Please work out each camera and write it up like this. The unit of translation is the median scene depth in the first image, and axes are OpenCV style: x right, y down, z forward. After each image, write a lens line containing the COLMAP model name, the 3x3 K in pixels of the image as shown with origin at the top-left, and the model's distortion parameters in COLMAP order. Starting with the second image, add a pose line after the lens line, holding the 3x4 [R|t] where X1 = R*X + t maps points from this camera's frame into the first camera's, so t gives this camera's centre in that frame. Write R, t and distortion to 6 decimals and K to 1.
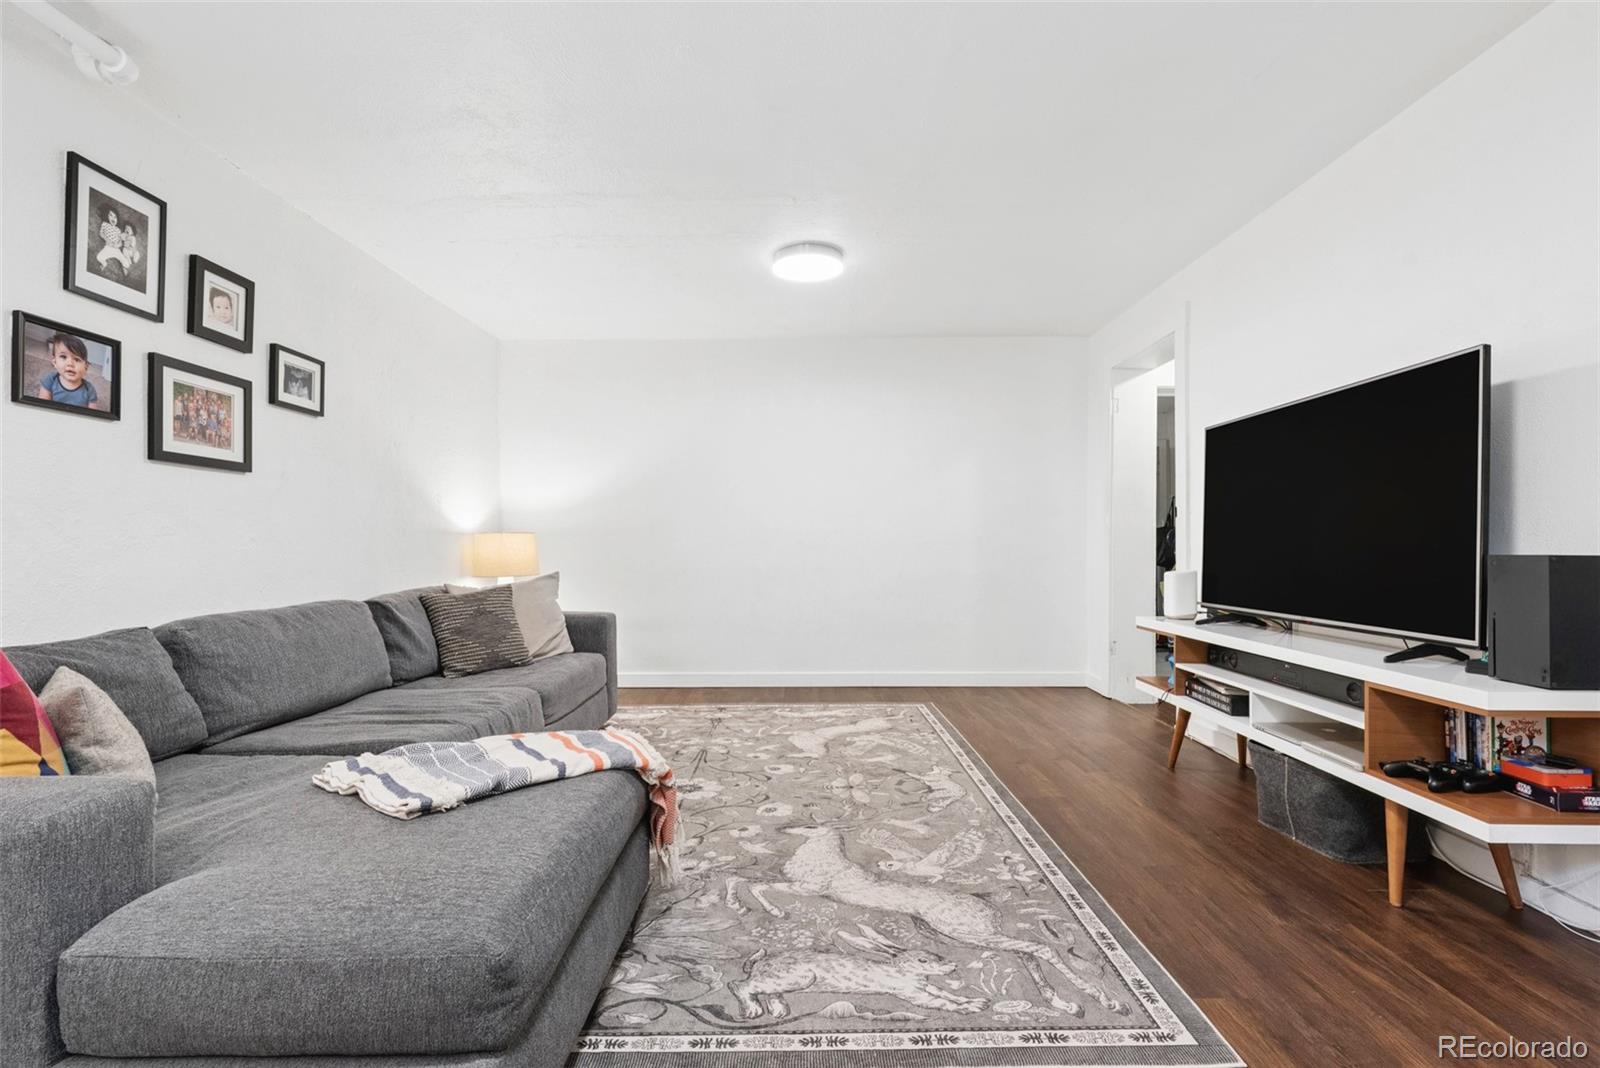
lens RADIAL K [[736.8, 0, 802.1], [0, 736.8, 538.8], [0, 0, 1]] dist [-0.002228, 0.000557]
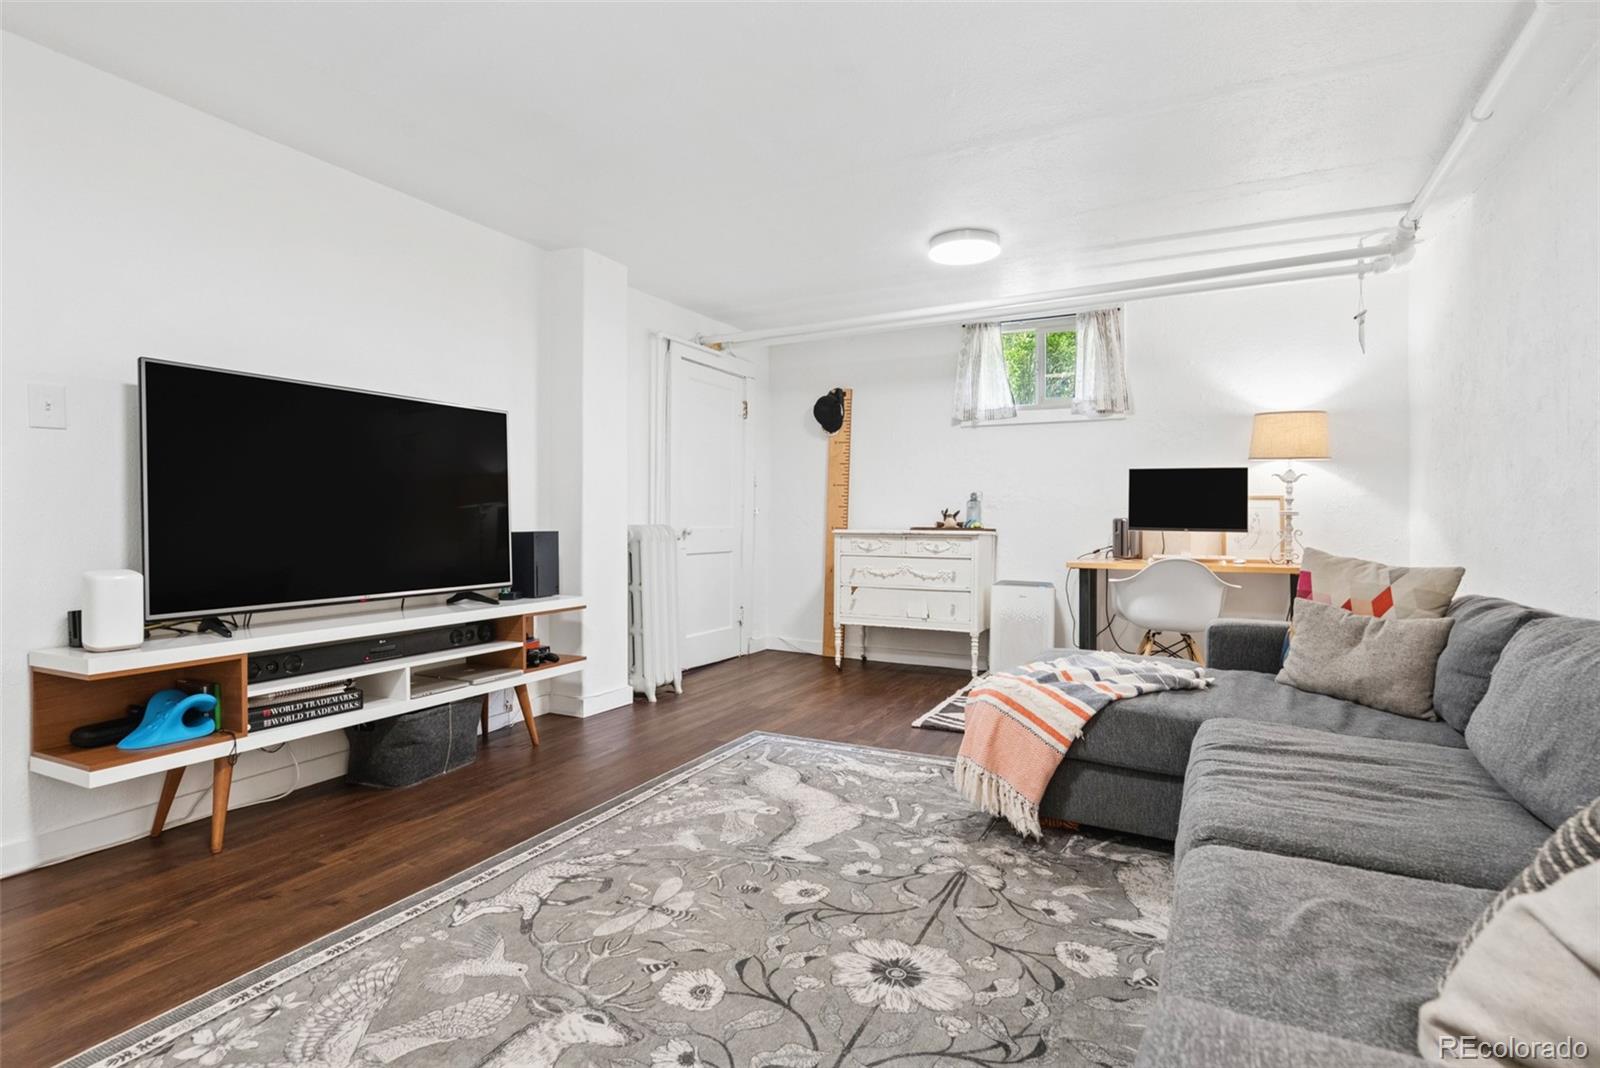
lens RADIAL K [[760.9, 0, 812.2], [0, 760.9, 531.0], [0, 0, 1]] dist [-0.000485, -0.000479]
pose [[-0.892140, -0.001408, 0.451757, -0.486237], [0.000745, 0.999989, 0.004588, 0.011289], [-0.451758, 0.004430, -0.892129, 2.102298]]
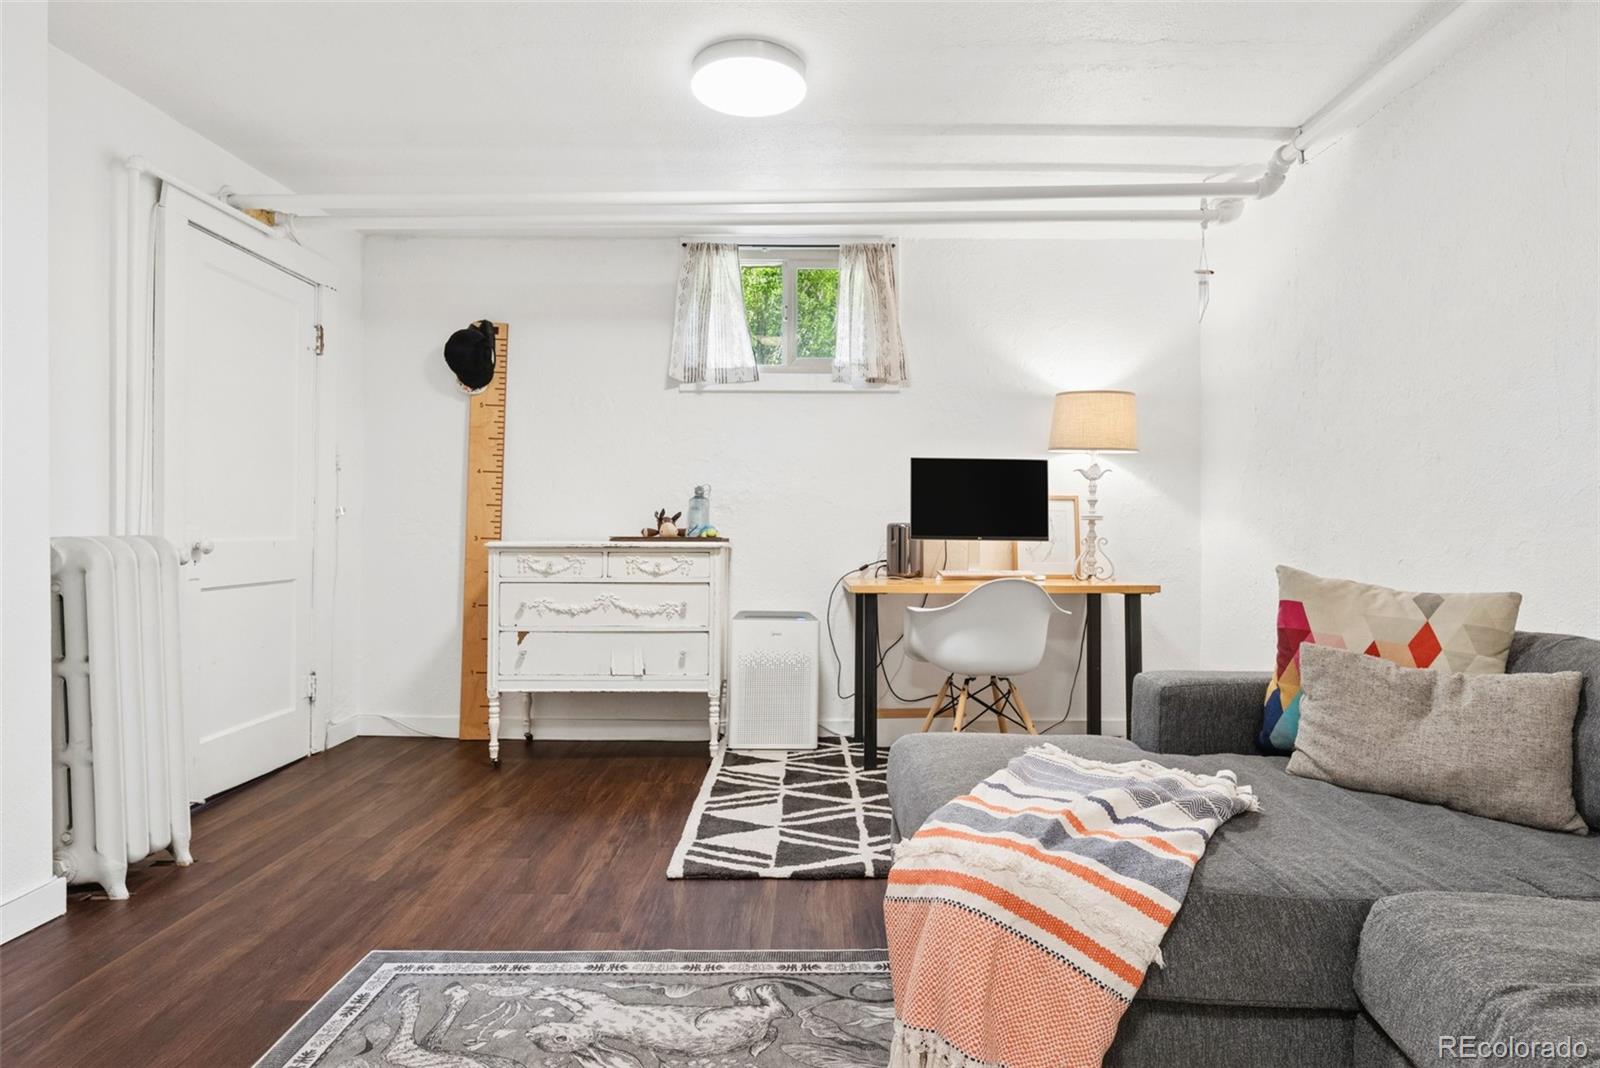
lens RADIAL K [[848.1, 0, 794.6], [0, 848.1, 531.5], [0, 0, 1]] dist [0.006396, -0.000315]
pose [[-0.999785, 0.005340, 0.020019, -0.097784], [0.005322, 0.999985, -0.000996, 0.003677], [-0.020024, -0.000889, -0.999799, 1.581627]]
